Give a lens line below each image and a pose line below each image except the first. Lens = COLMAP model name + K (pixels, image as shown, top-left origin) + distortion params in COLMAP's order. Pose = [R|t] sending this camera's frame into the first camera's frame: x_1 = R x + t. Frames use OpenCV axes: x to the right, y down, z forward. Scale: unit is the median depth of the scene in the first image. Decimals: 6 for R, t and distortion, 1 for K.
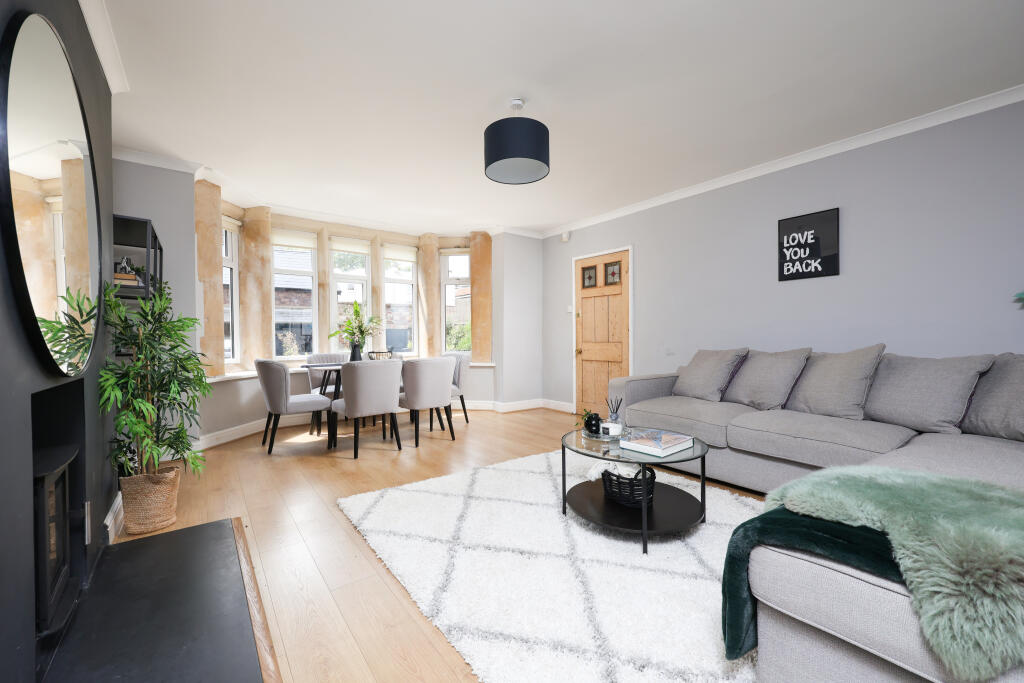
lens RADIAL K [[419.7, 0, 512.0], [0, 419.7, 341.5], [0, 0, 1]] dist [0.000249, -0.000057]
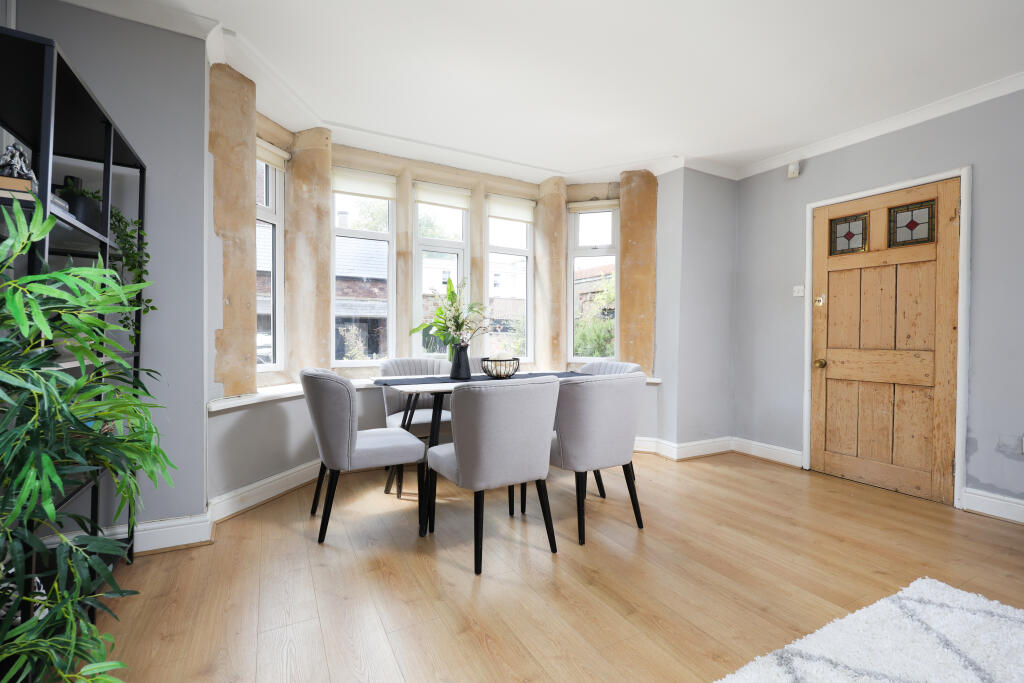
lens RADIAL K [[462.9, 0, 512.0], [0, 462.9, 341.5], [0, 0, 1]] dist [-0.001784, -0.000123]
pose [[0.988303, 0.017420, -0.151502, -0.177106], [-0.017118, 0.999848, 0.003300, -0.002185], [0.151536, -0.000668, 0.988451, 0.319986]]
